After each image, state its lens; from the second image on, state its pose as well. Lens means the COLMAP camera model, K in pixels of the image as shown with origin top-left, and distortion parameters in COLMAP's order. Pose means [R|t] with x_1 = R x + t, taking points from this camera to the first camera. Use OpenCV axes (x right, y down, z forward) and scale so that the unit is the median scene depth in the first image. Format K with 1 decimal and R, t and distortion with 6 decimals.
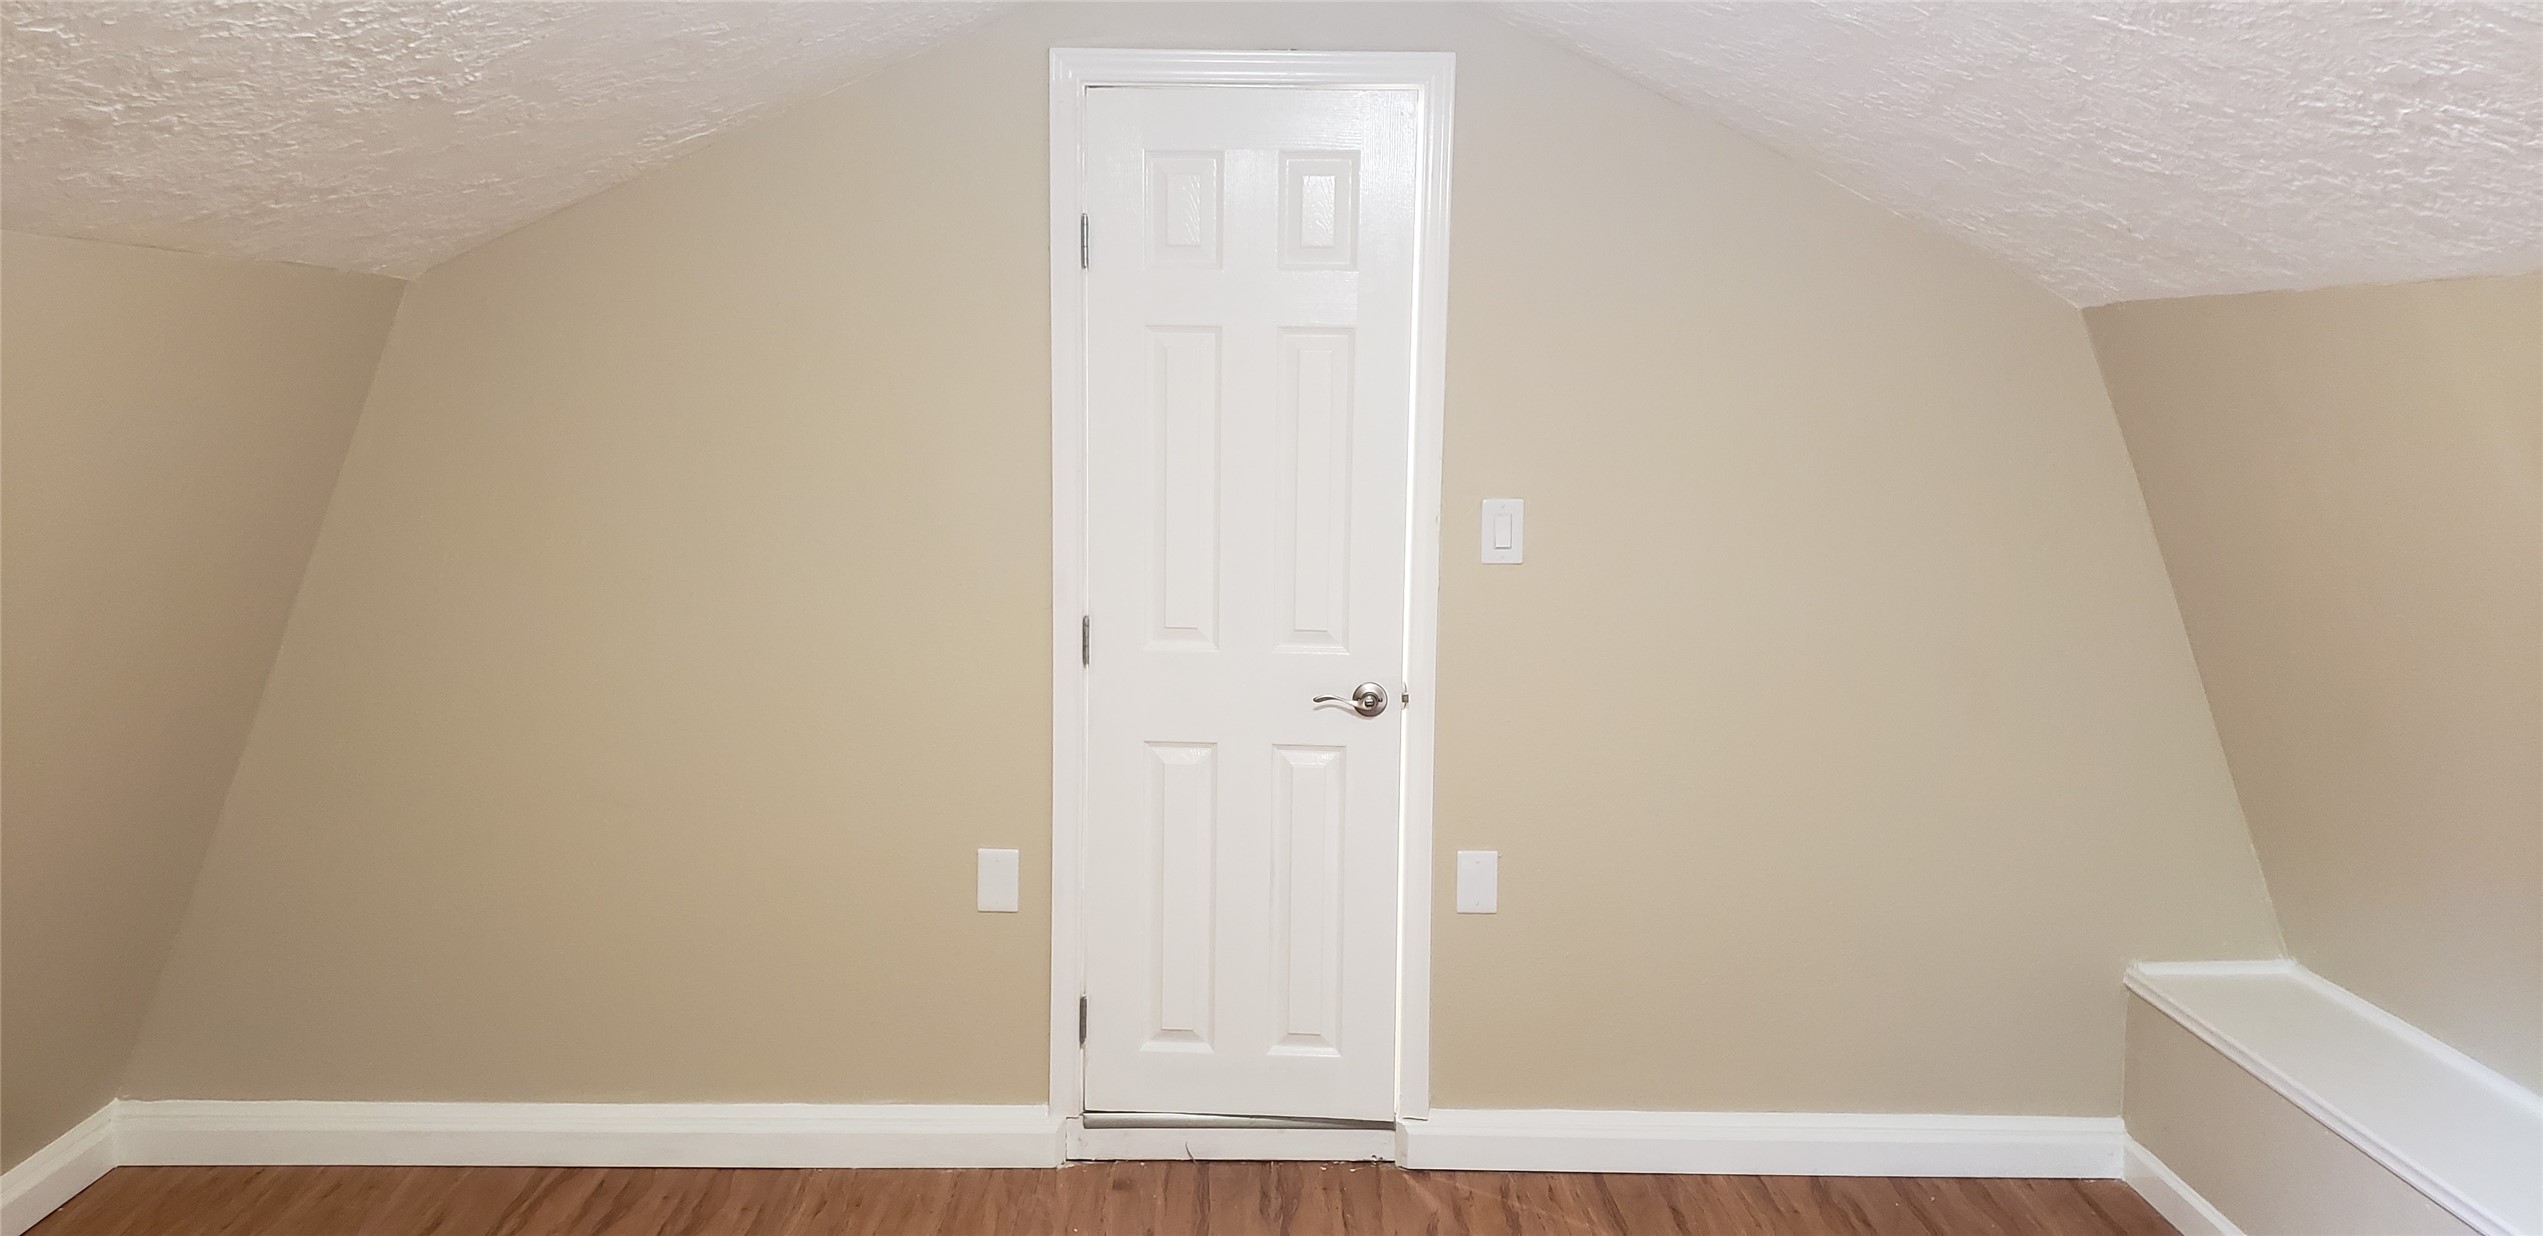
lens RADIAL K [[1937.5, 0, 1271.5], [0, 1937.5, 618.0], [0, 0, 1]] dist [0.085439, -0.088513]
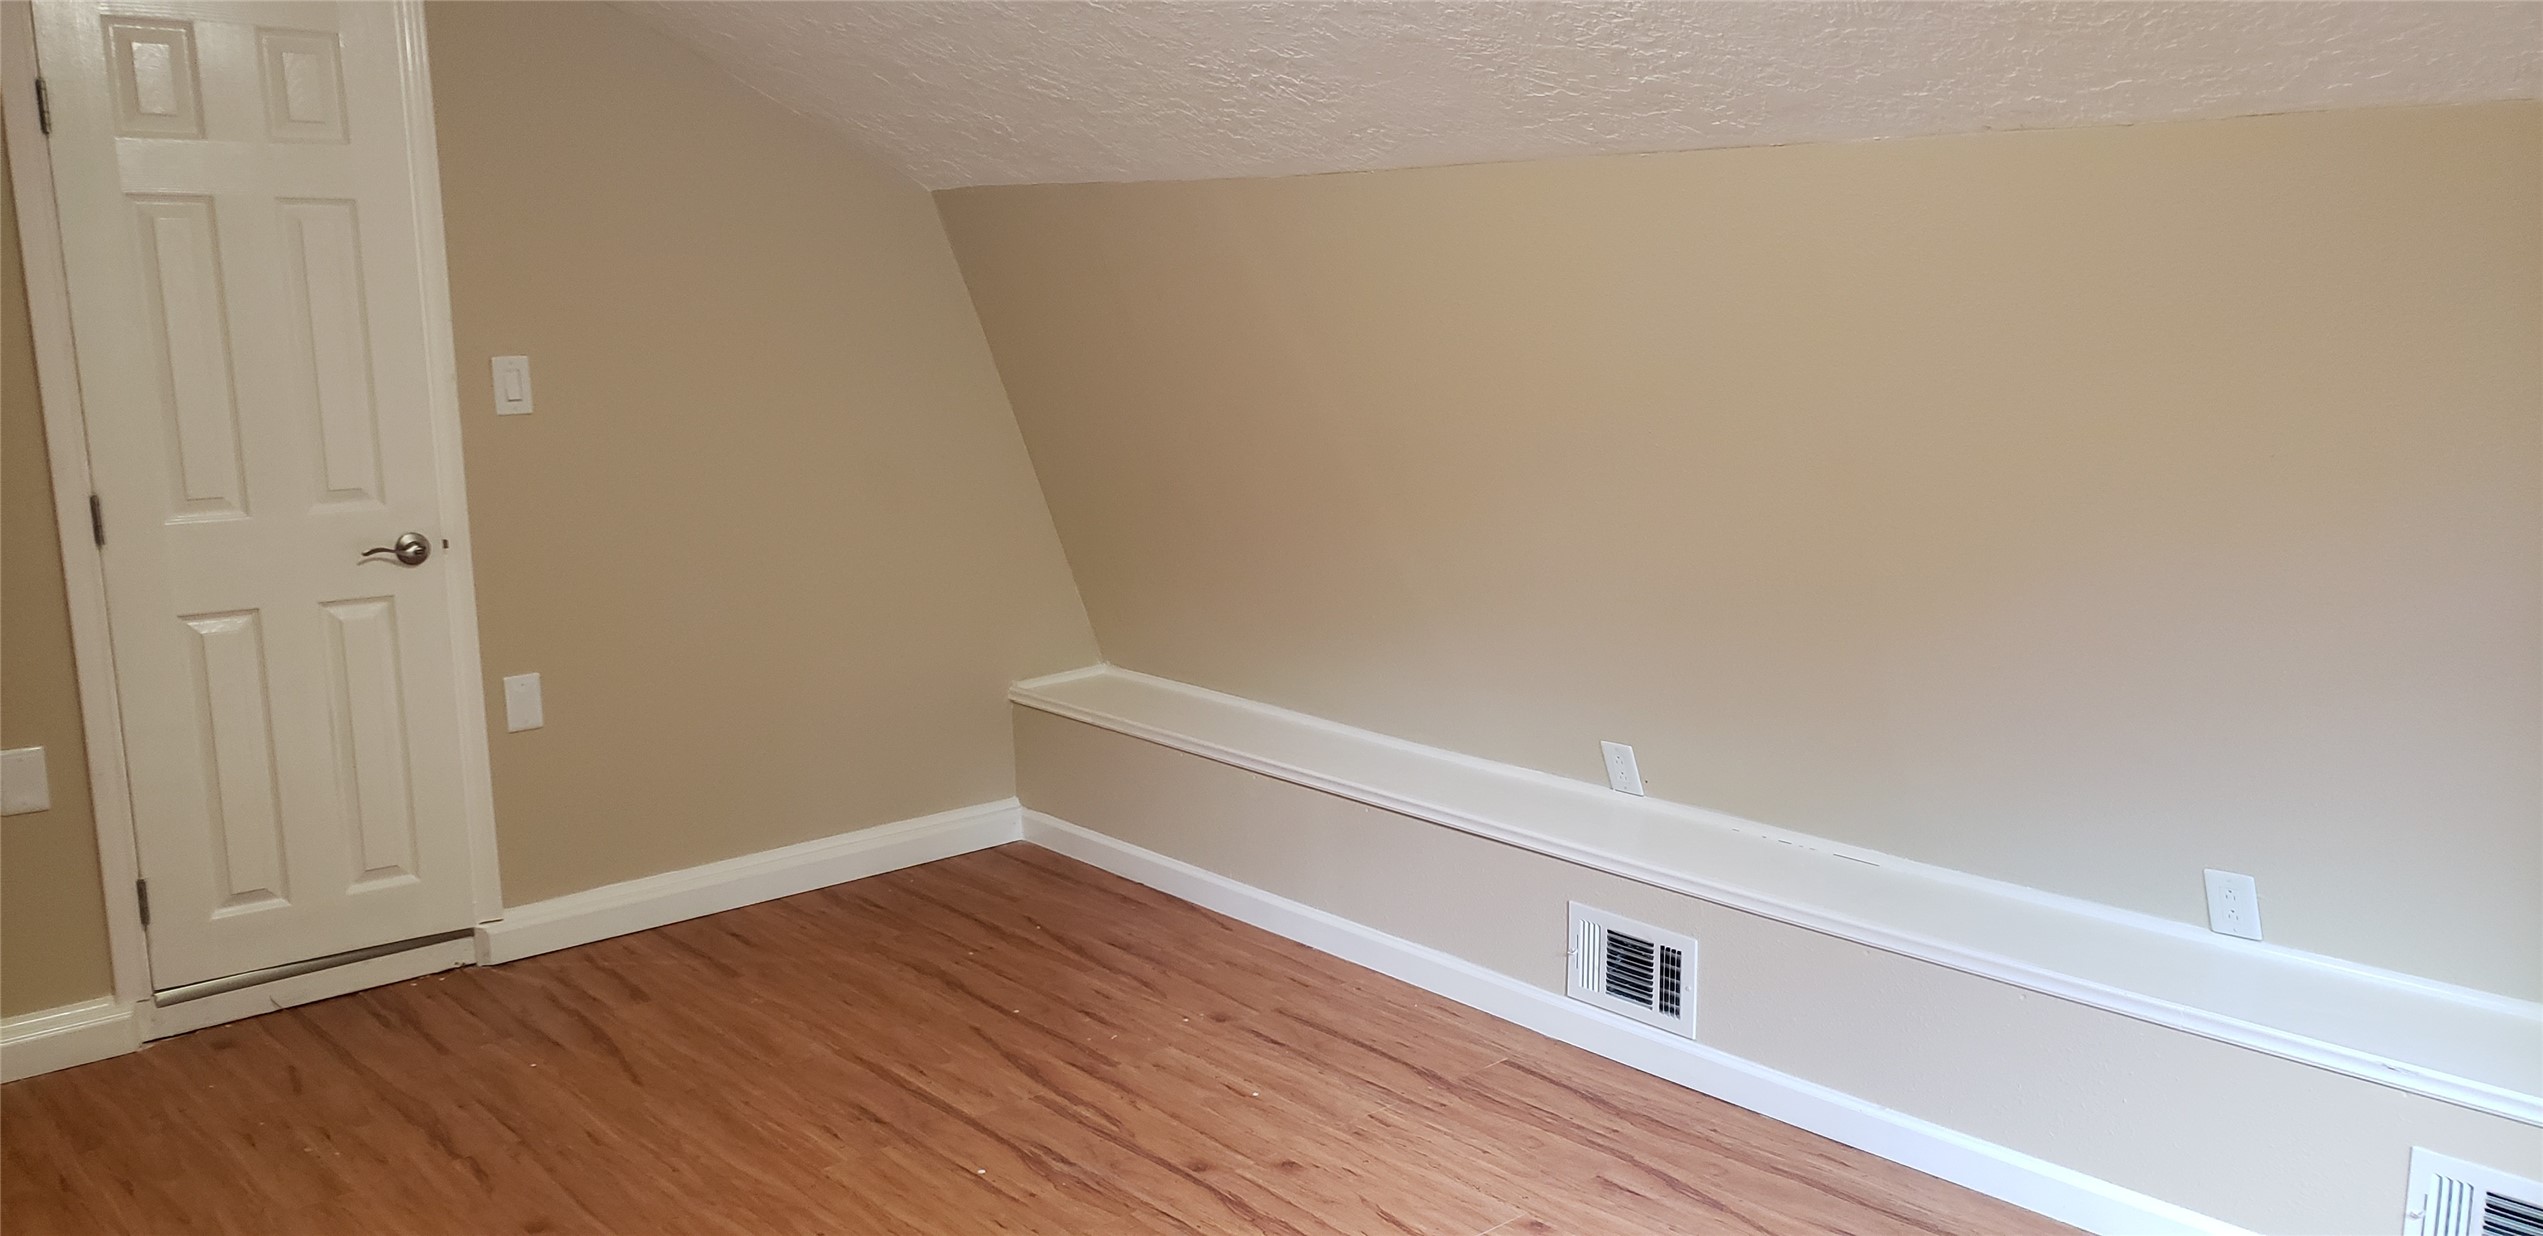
lens RADIAL K [[1954.2, 0, 1271.4], [0, 1954.2, 660.4], [0, 0, 1]] dist [-0.004902, -0.008081]
pose [[0.747923, -0.143712, 0.648042, -0.303014], [0.088206, 0.989141, 0.117555, 0.017852], [-0.657899, -0.030761, 0.752477, -0.132451]]
